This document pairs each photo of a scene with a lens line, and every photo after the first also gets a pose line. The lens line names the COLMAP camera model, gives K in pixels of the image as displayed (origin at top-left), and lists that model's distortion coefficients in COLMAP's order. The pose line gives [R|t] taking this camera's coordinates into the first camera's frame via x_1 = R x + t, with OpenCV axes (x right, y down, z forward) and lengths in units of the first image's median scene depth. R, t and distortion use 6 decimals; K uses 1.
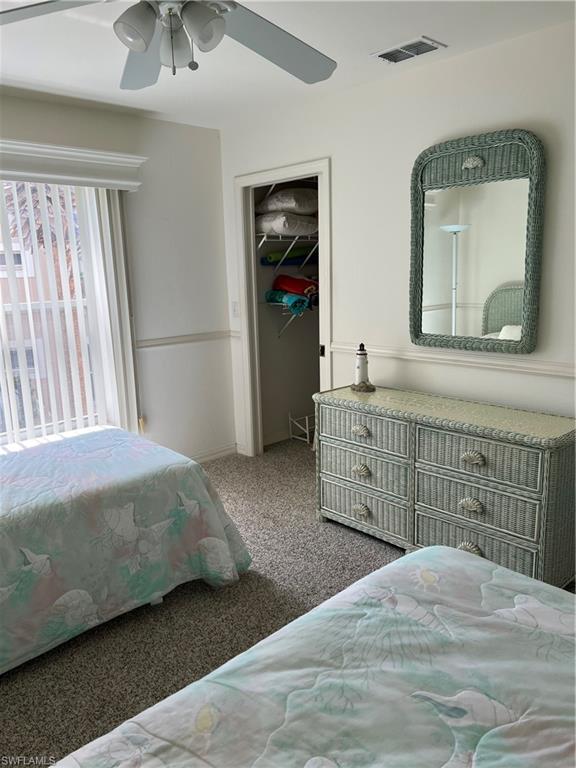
lens RADIAL K [[576.9, 0, 284.7], [0, 576.9, 385.5], [0, 0, 1]] dist [0.057445, -0.075148]
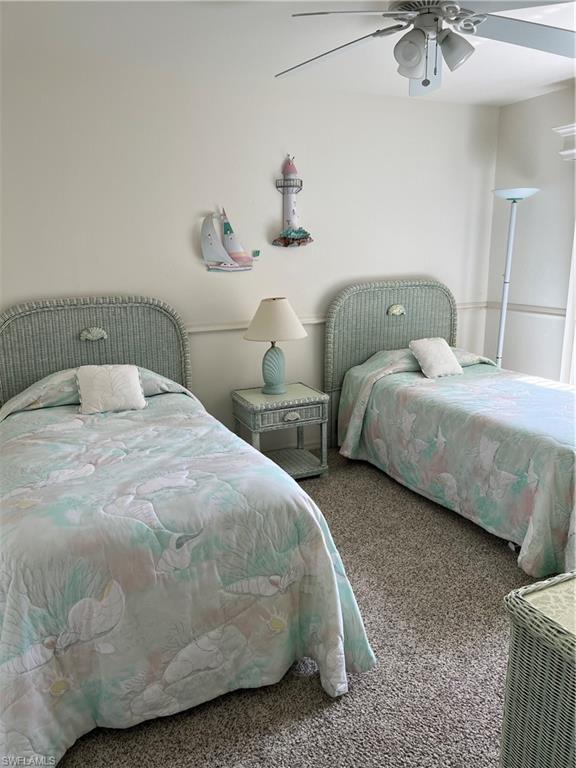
lens RADIAL K [[576.9, 0, 284.7], [0, 576.9, 385.5], [0, 0, 1]] dist [0.057445, -0.075148]
pose [[-0.273250, 0.262298, -0.925492, 0.991693], [-0.176566, 0.932084, 0.316297, -0.215992], [0.945600, 0.249839, -0.208379, 0.896671]]
